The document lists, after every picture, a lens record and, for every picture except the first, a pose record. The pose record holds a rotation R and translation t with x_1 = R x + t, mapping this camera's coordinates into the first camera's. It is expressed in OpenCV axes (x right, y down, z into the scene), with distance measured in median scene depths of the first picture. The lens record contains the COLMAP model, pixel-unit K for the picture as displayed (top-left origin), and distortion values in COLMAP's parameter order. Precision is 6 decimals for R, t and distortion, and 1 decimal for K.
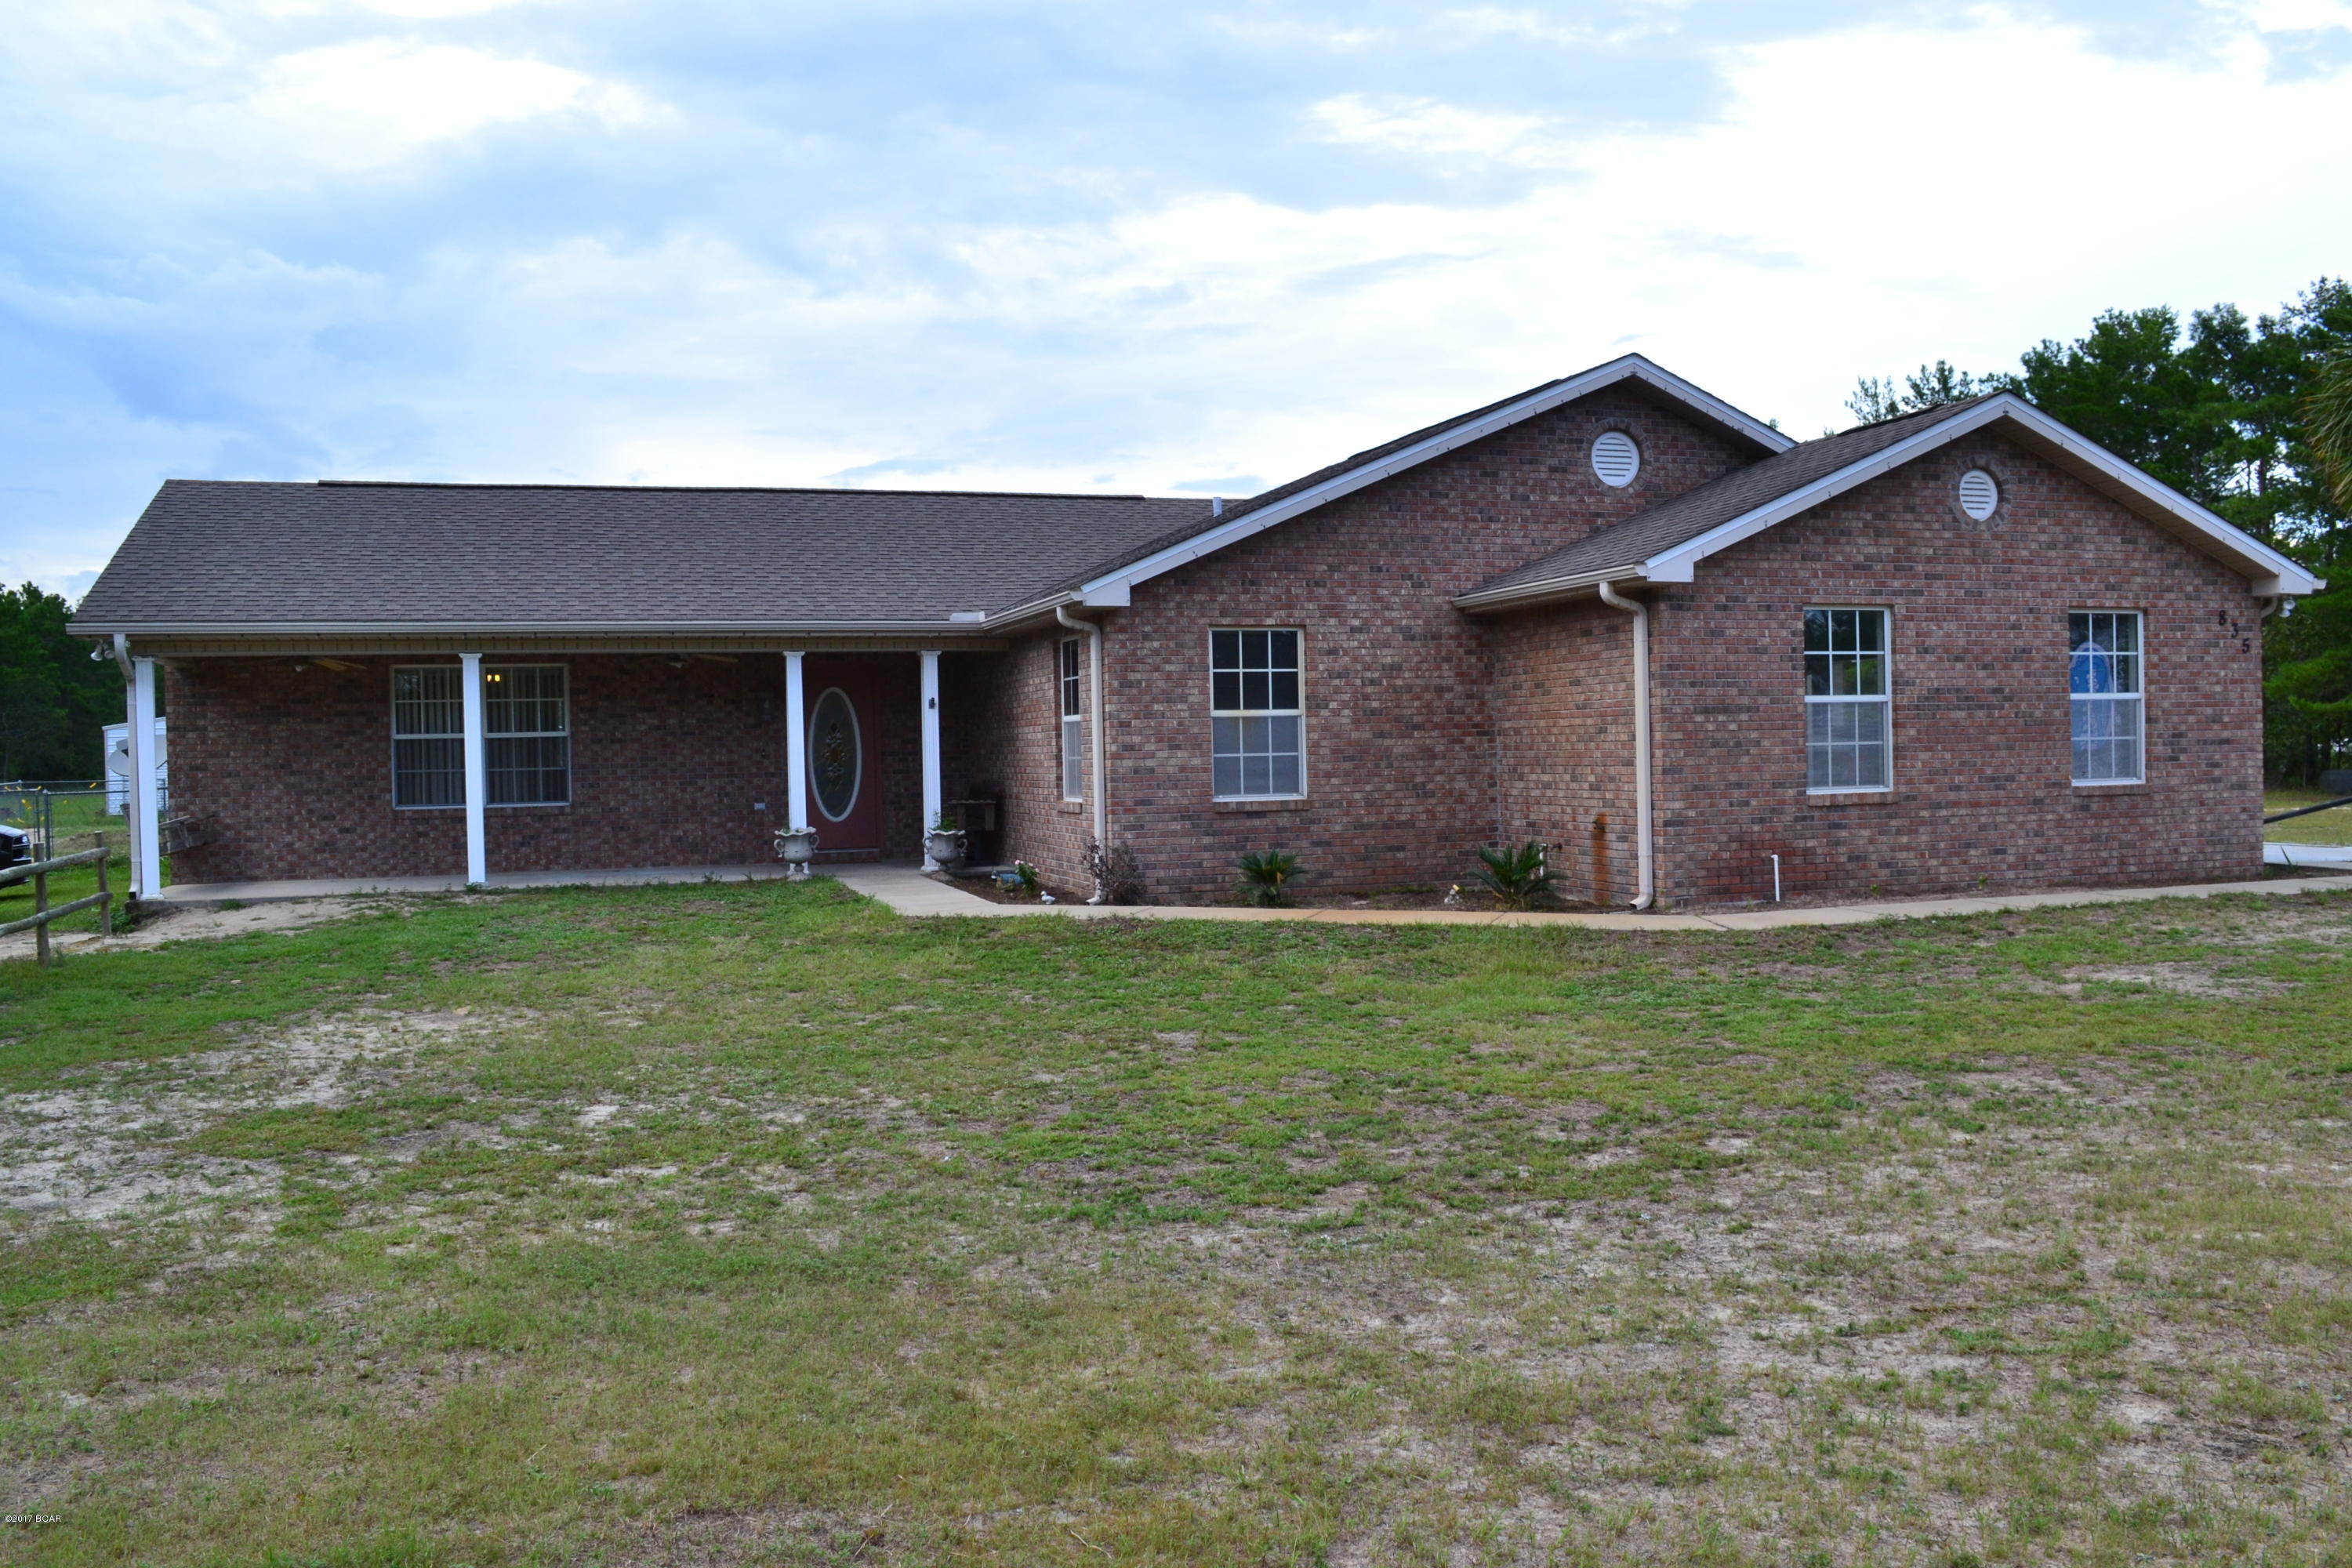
lens RADIAL K [[1860.2, 0, 1179.8], [0, 1860.2, 777.2], [0, 0, 1]] dist [-0.087718, 0.007760]
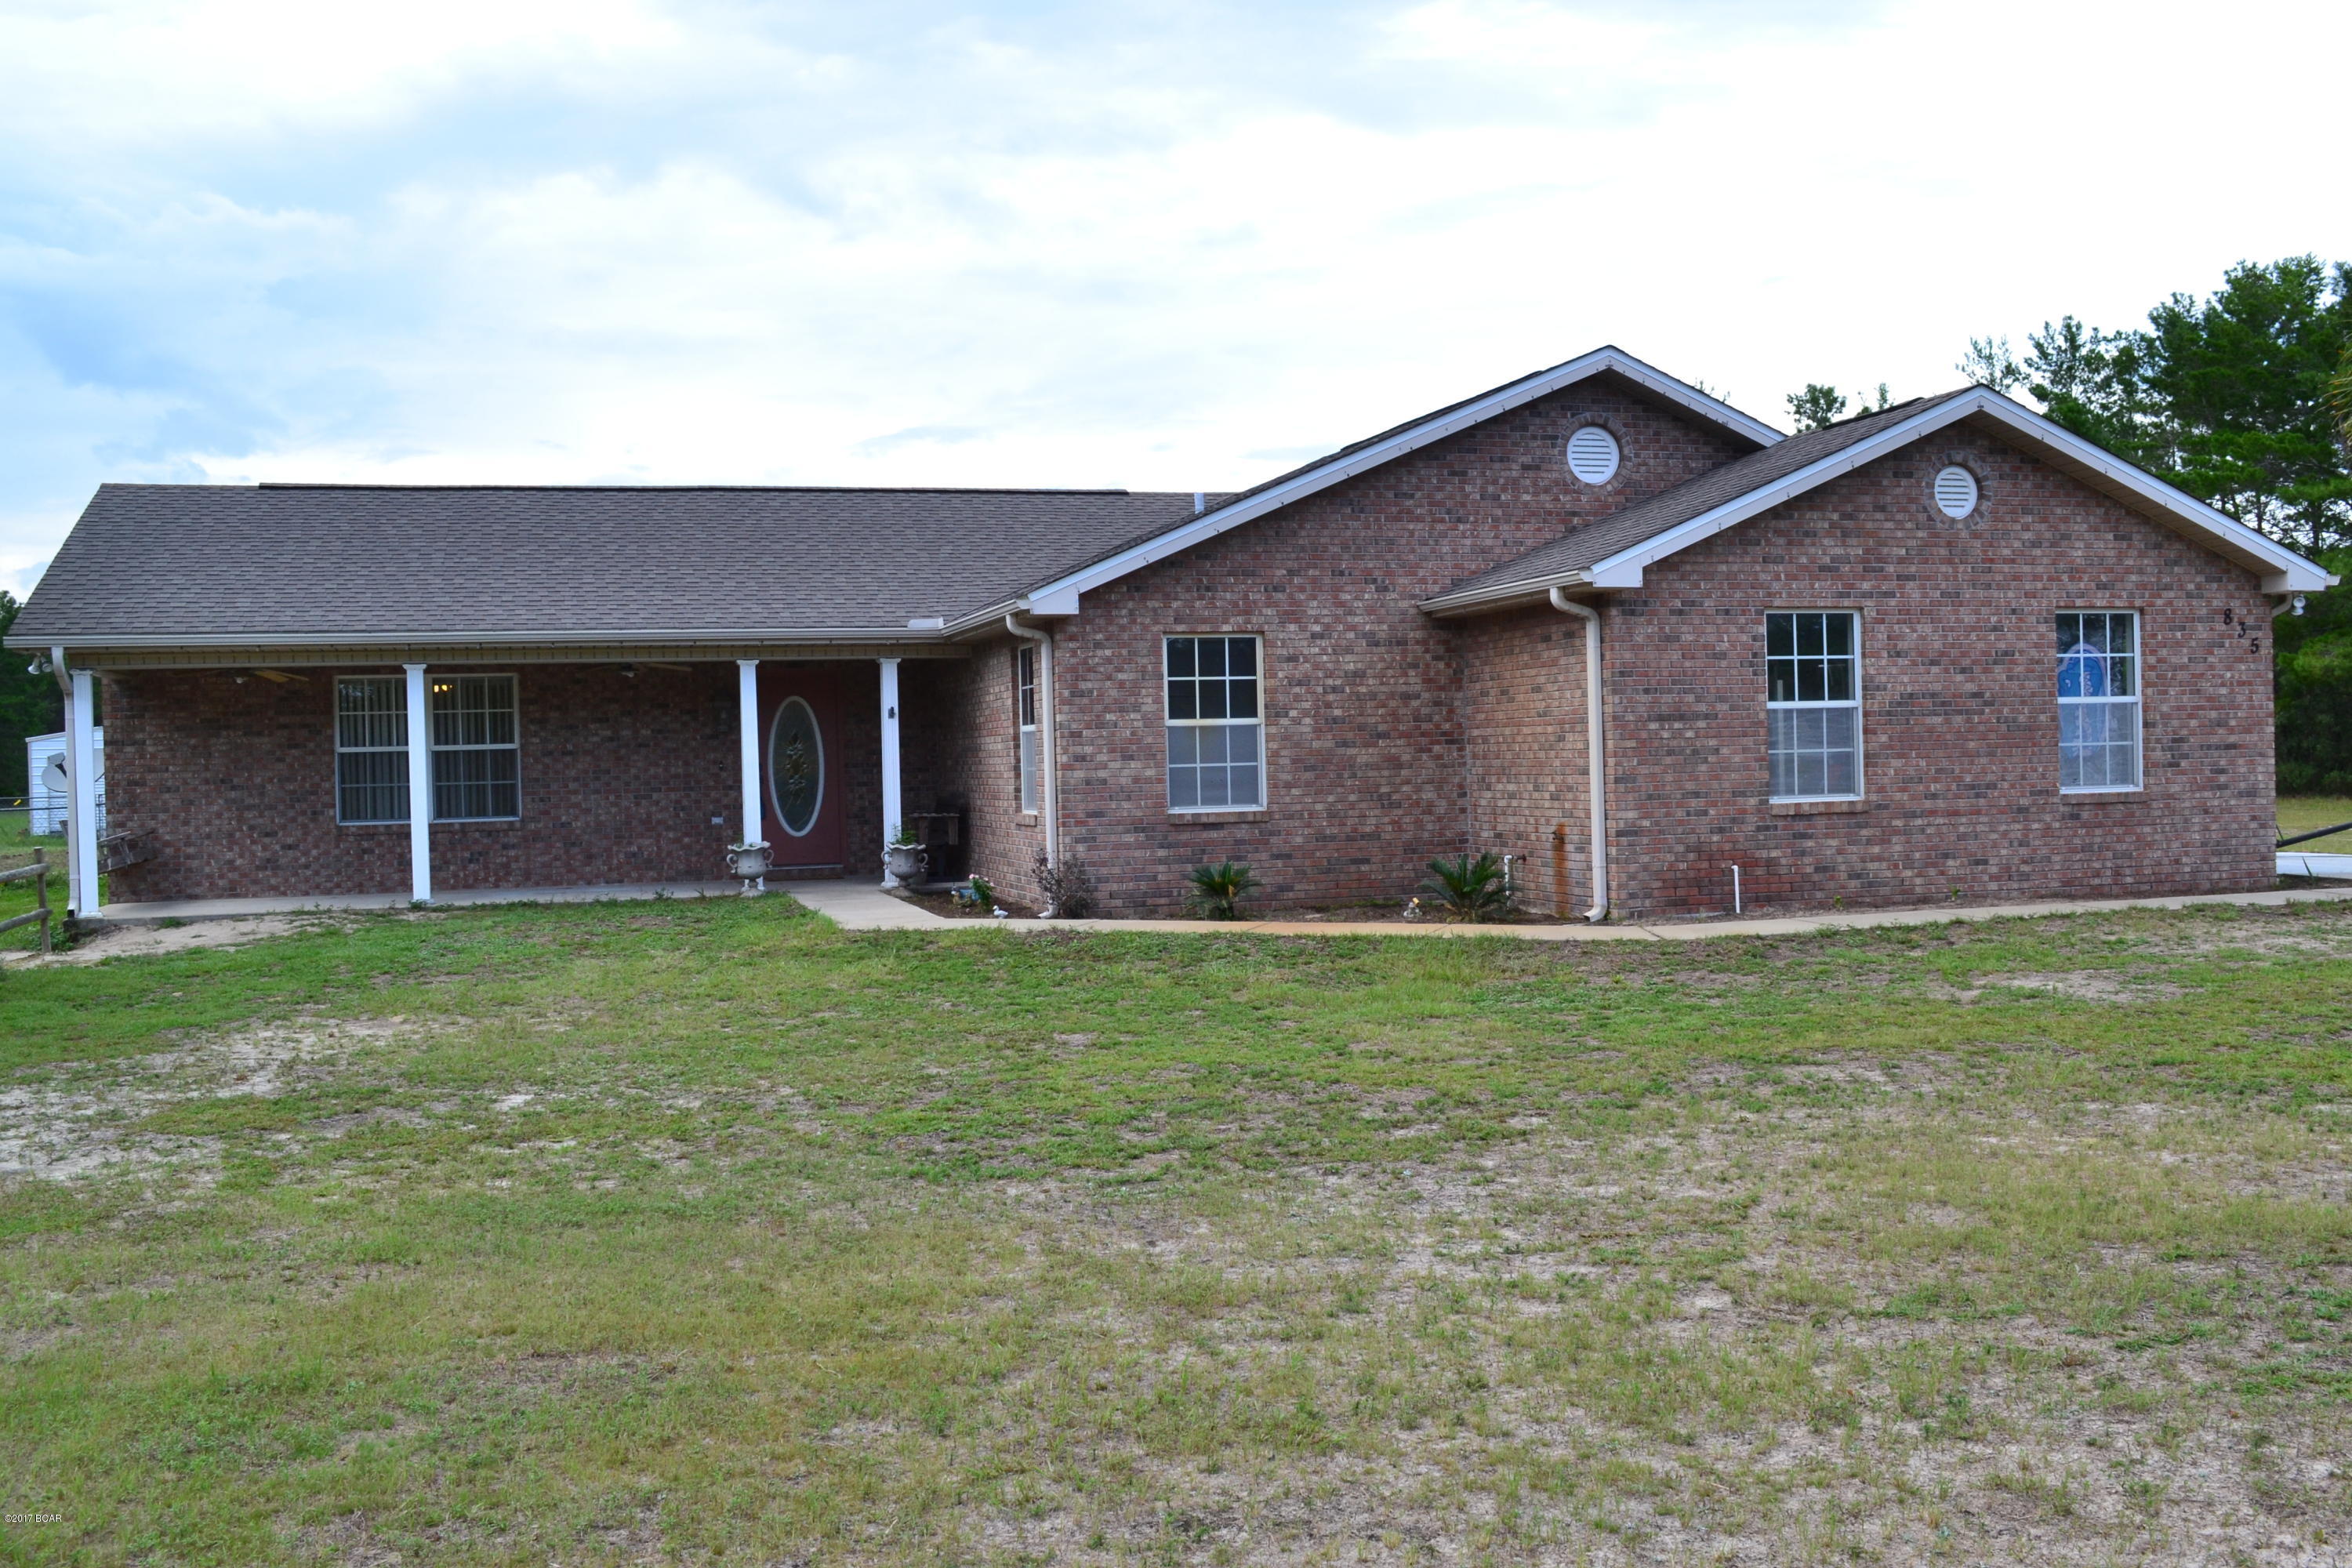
lens RADIAL K [[2133.0, 0, 1182.3], [0, 2133.0, 779.0], [0, 0, 1]] dist [-0.077296, 0.000000]
pose [[0.999578, -0.004181, -0.028763, 0.057492], [0.004038, 0.999979, -0.005020, 0.000768], [0.028784, 0.004901, 0.999574, -0.117437]]
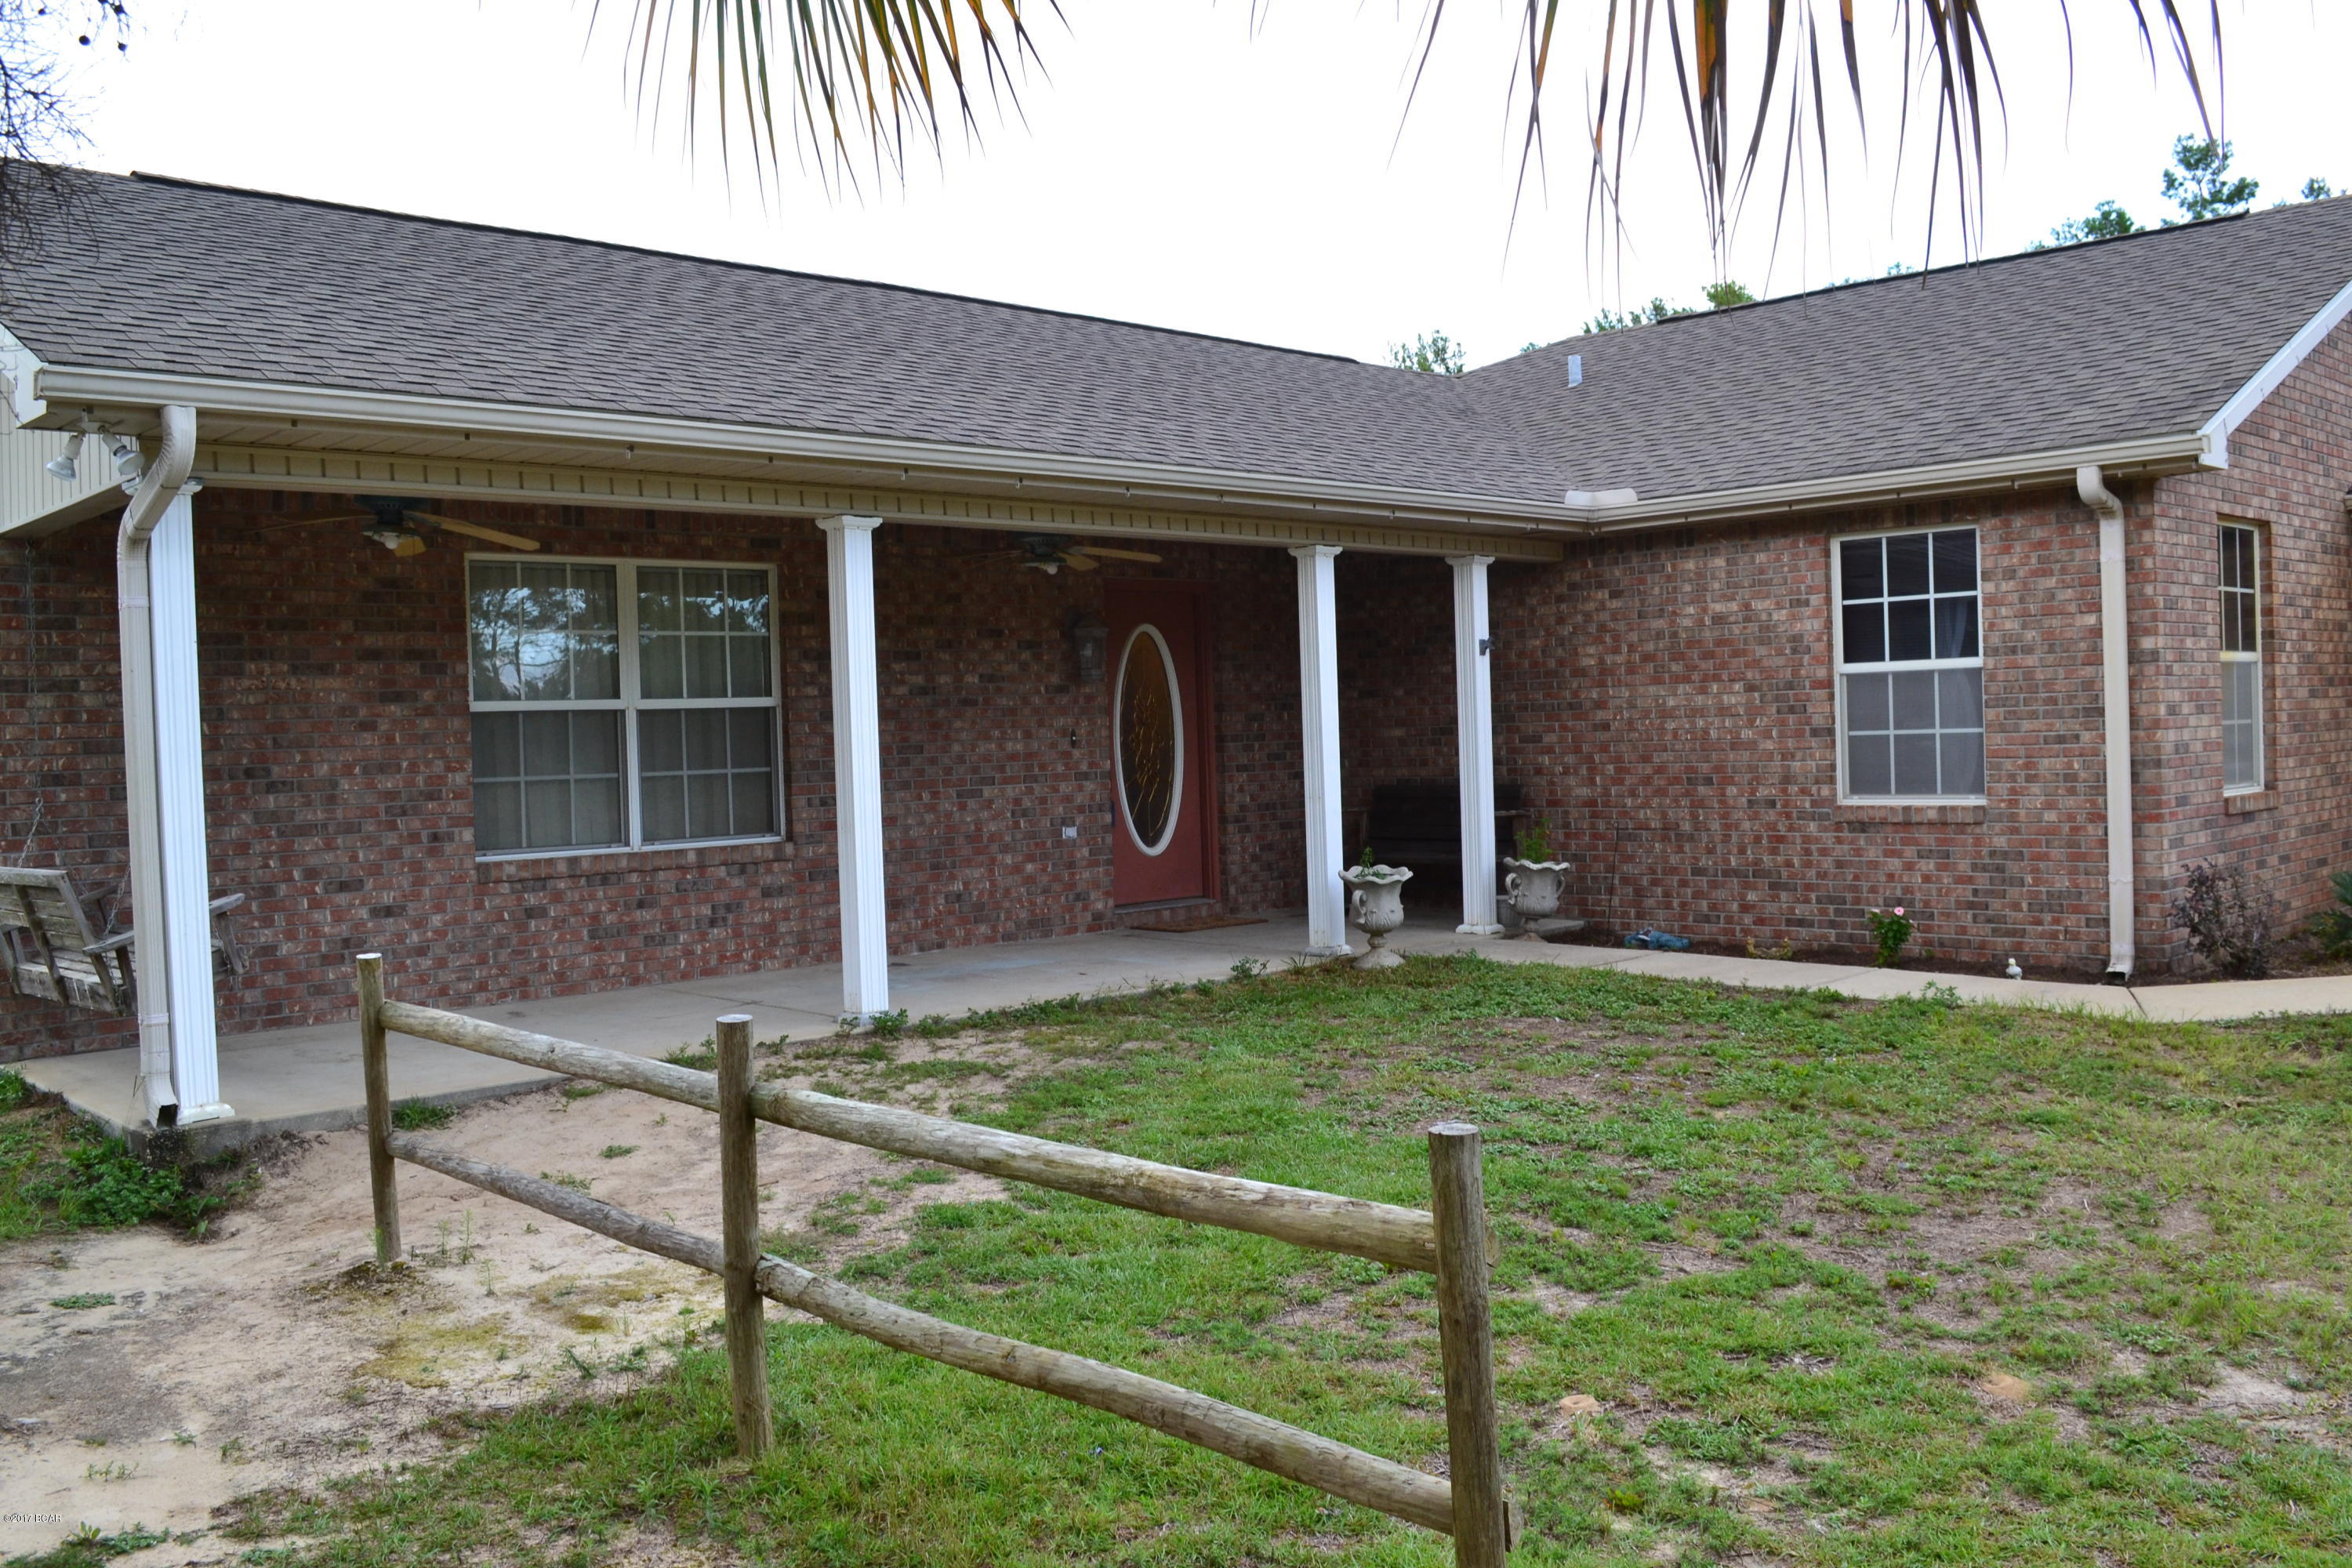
lens RADIAL K [[1998.8, 0, 1180.6], [0, 1998.8, 776.2], [0, 0, 1]] dist [-0.066538, -0.001676]
pose [[0.905280, -0.017455, 0.424456, -0.574725], [0.019470, 0.999810, -0.000412, -0.000611], [-0.424368, 0.008637, 0.905449, 0.556406]]
